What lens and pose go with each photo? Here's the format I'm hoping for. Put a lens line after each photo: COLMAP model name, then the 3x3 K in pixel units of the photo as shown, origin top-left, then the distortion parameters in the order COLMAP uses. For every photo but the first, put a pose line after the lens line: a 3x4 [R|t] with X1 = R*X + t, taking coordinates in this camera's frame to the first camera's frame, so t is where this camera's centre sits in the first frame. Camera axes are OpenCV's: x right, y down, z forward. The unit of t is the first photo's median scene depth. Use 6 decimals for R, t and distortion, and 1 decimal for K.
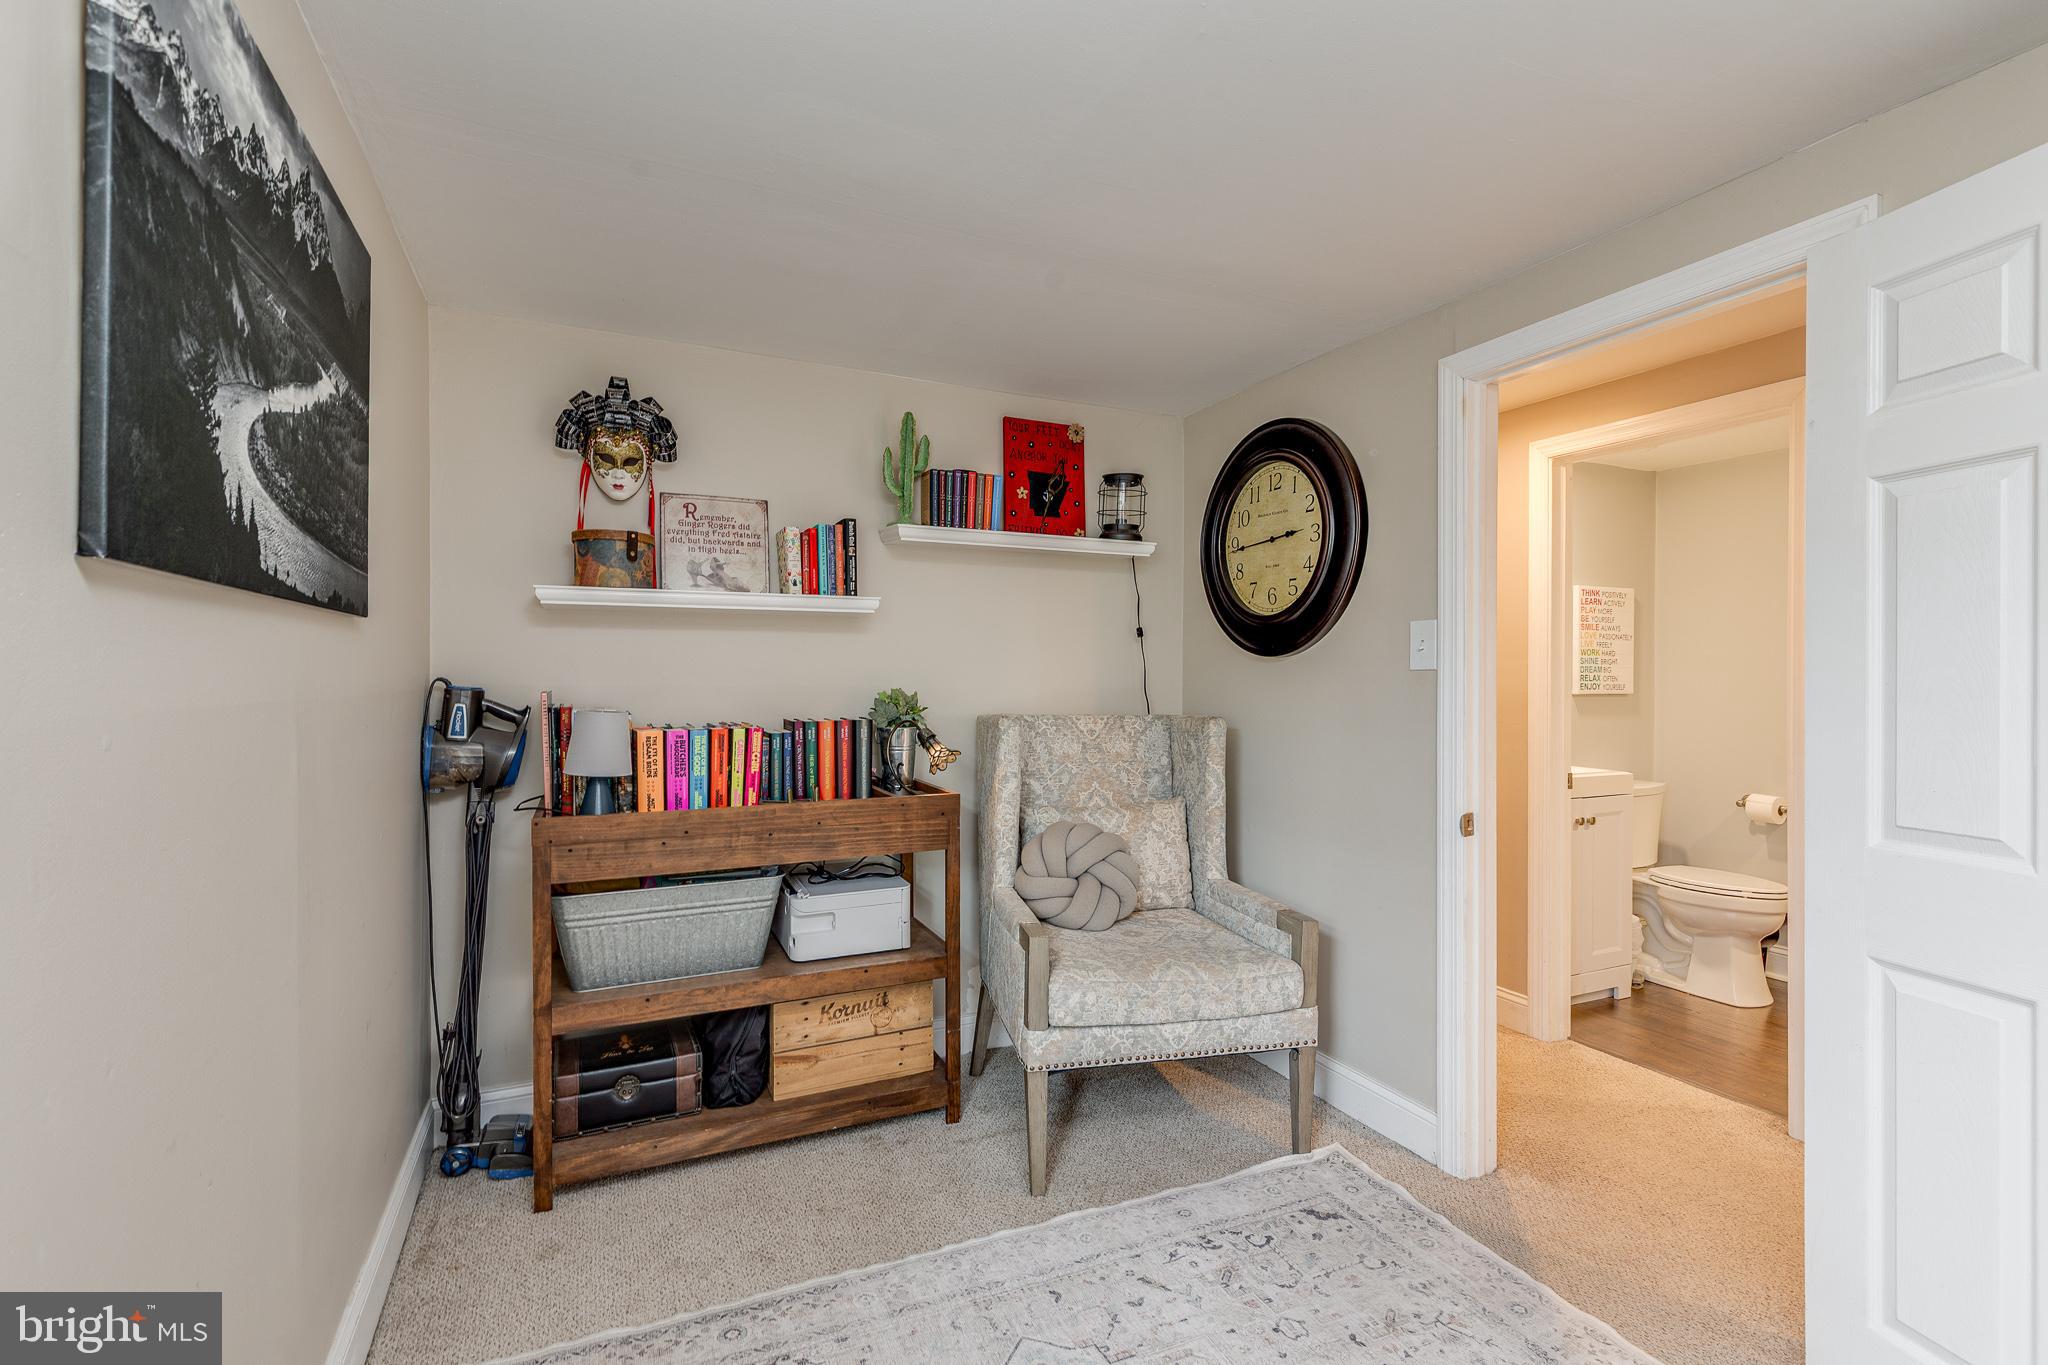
lens RADIAL K [[925.7, 0, 1028.9], [0, 925.7, 679.7], [0, 0, 1]] dist [0.005029, -0.002616]
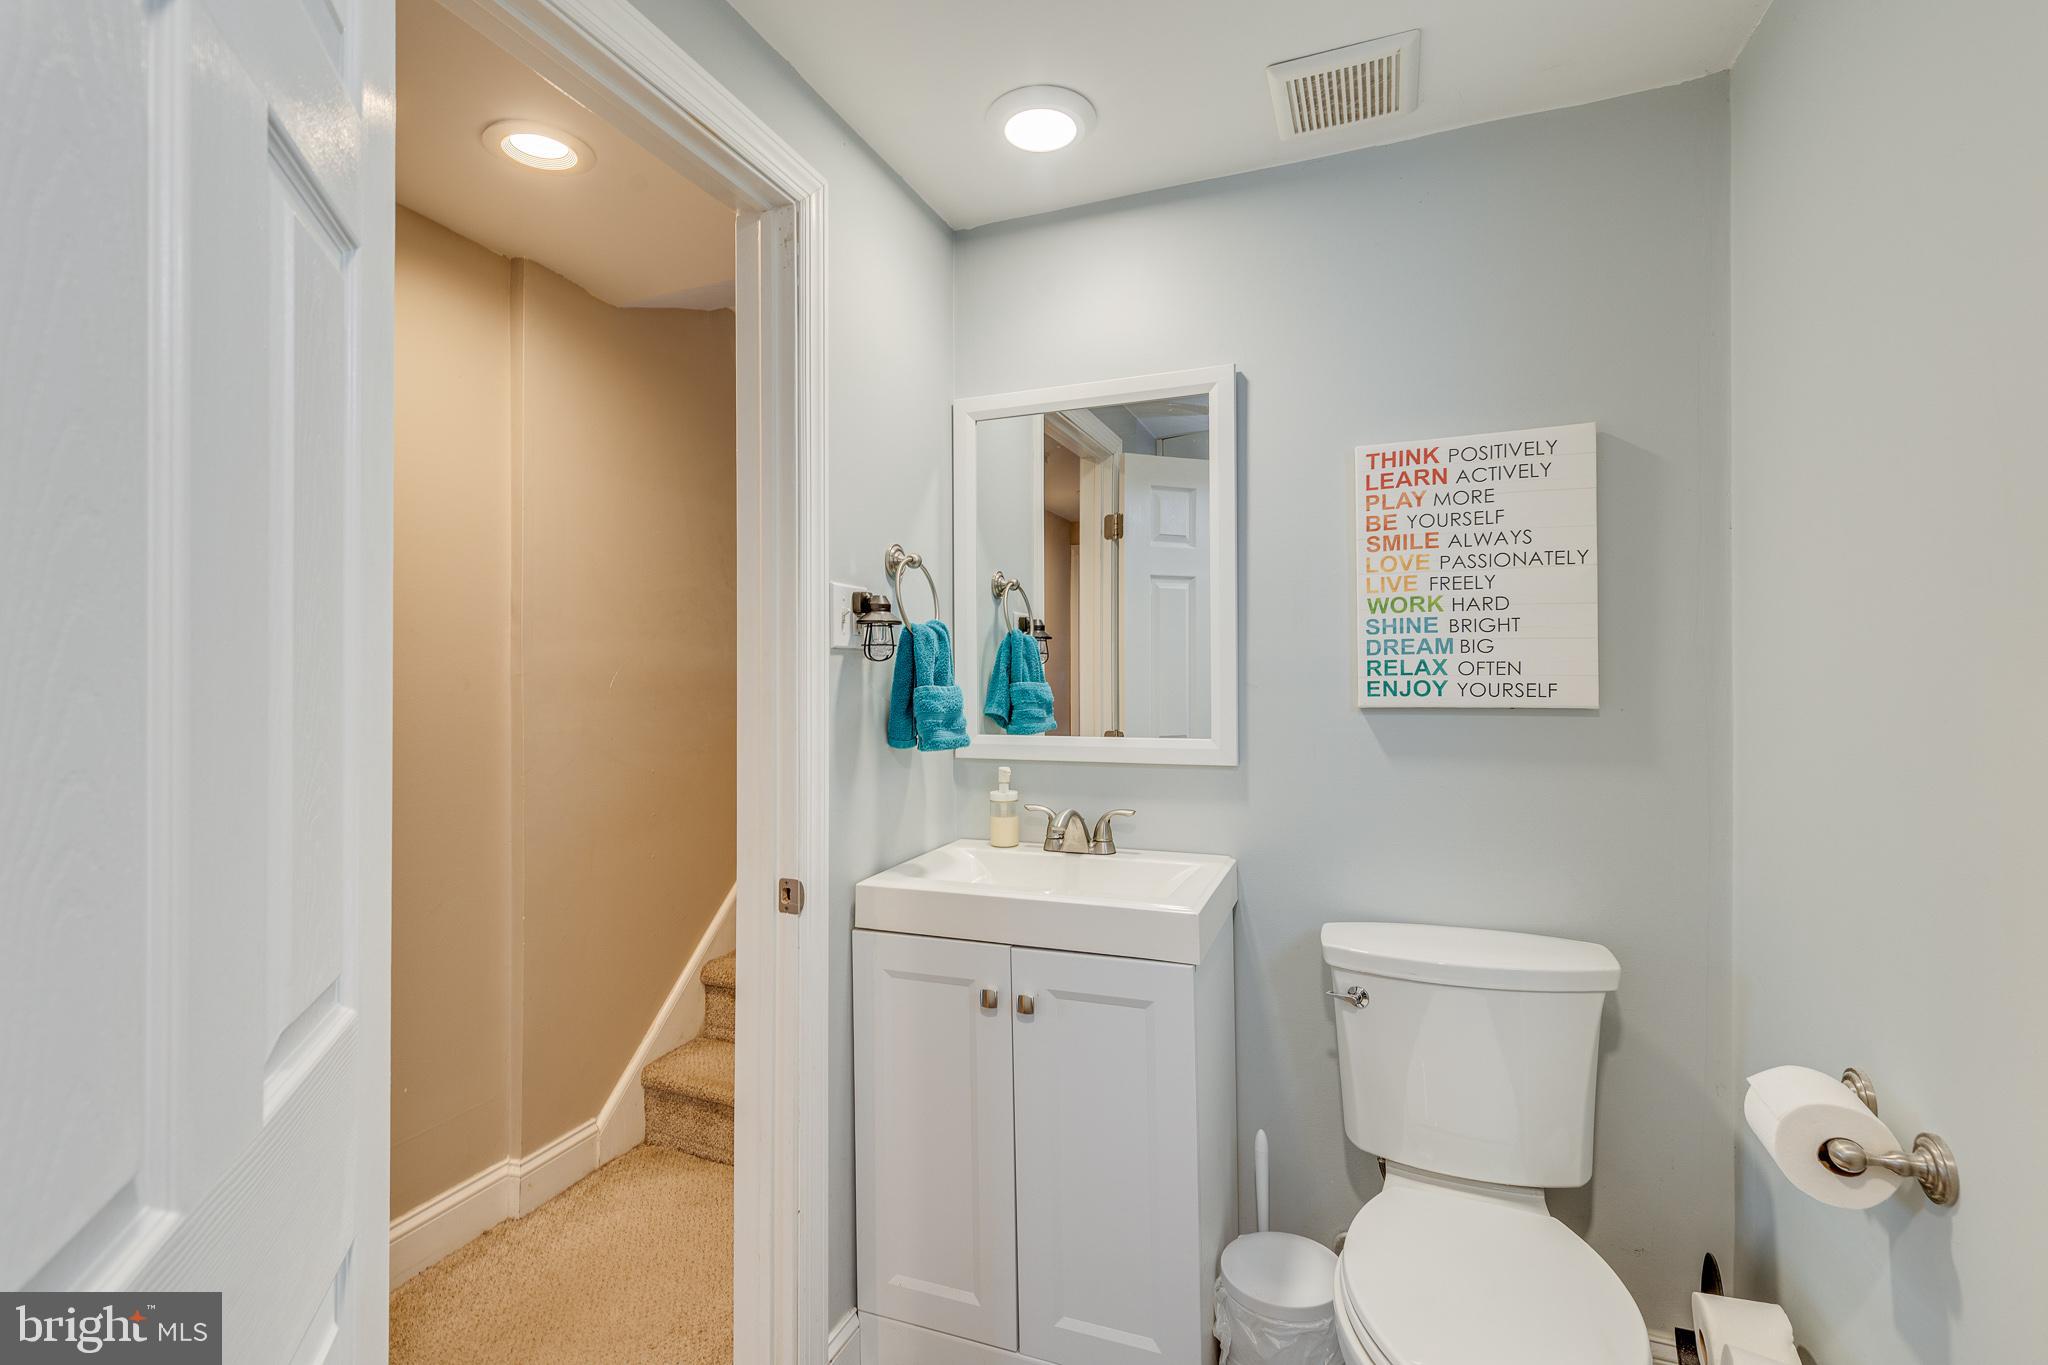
lens RADIAL K [[925.7, 0, 1028.9], [0, 925.7, 676.0], [0, 0, 1]] dist [0.005029, -0.002616]
pose [[0.705575, -0.009984, -0.708565, 0.770365], [0.010711, 0.999937, -0.003424, 0.001304], [0.708555, -0.005174, 0.705637, 0.593592]]
